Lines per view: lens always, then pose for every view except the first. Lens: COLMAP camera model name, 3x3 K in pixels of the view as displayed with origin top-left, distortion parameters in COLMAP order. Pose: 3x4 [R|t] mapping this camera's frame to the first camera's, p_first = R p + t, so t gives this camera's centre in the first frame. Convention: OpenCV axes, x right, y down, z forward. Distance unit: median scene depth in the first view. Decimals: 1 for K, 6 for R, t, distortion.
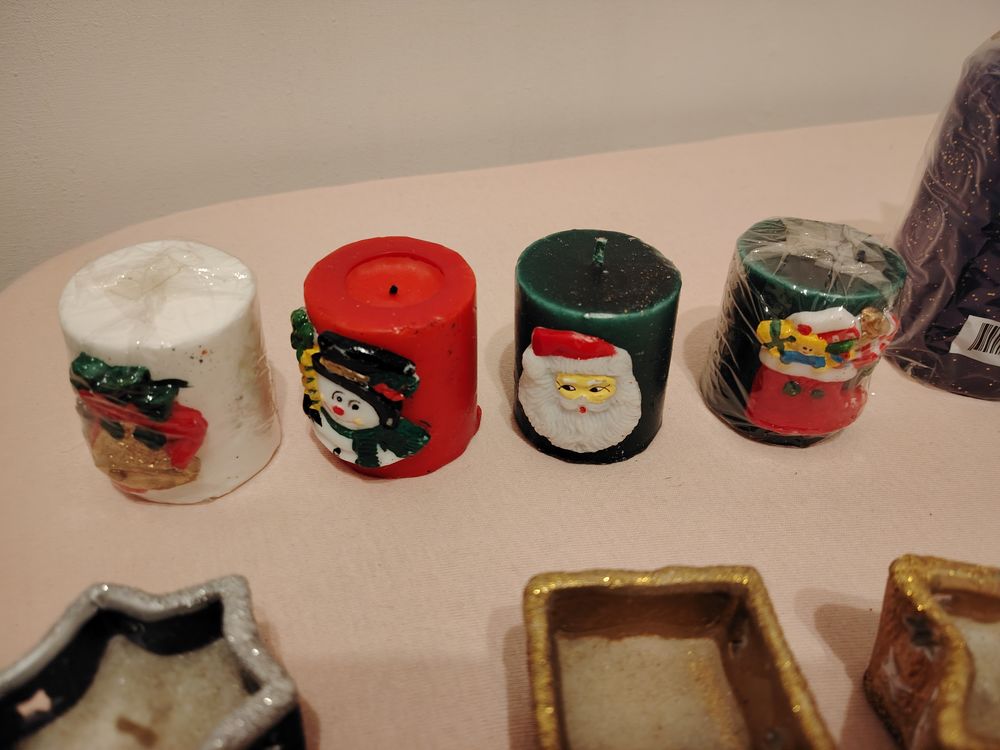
lens RADIAL K [[702.6, 0, 500.0], [0, 702.6, 375.0], [0, 0, 1]] dist [0.083862, -0.188522]
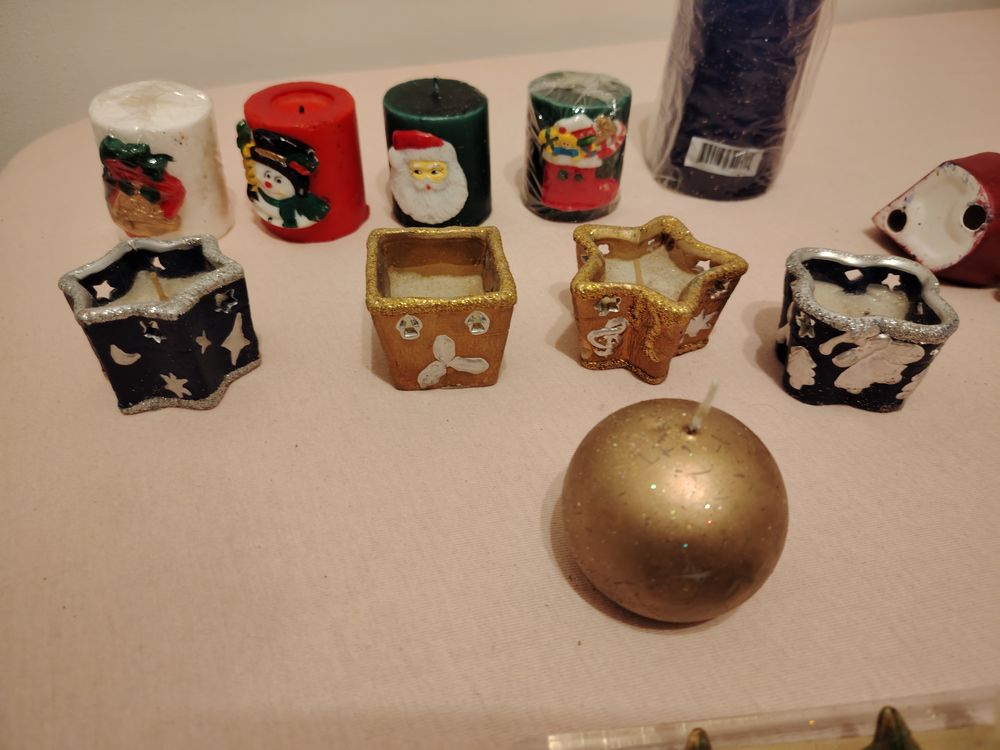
lens RADIAL K [[708.4, 0, 500.0], [0, 708.4, 375.0], [0, 0, 1]] dist [-0.004490, -0.027848]
pose [[0.998158, -0.028699, 0.053449, 0.186909], [0.026398, 0.998715, 0.043254, 0.413650], [-0.054621, -0.041764, 0.997633, -0.608317]]
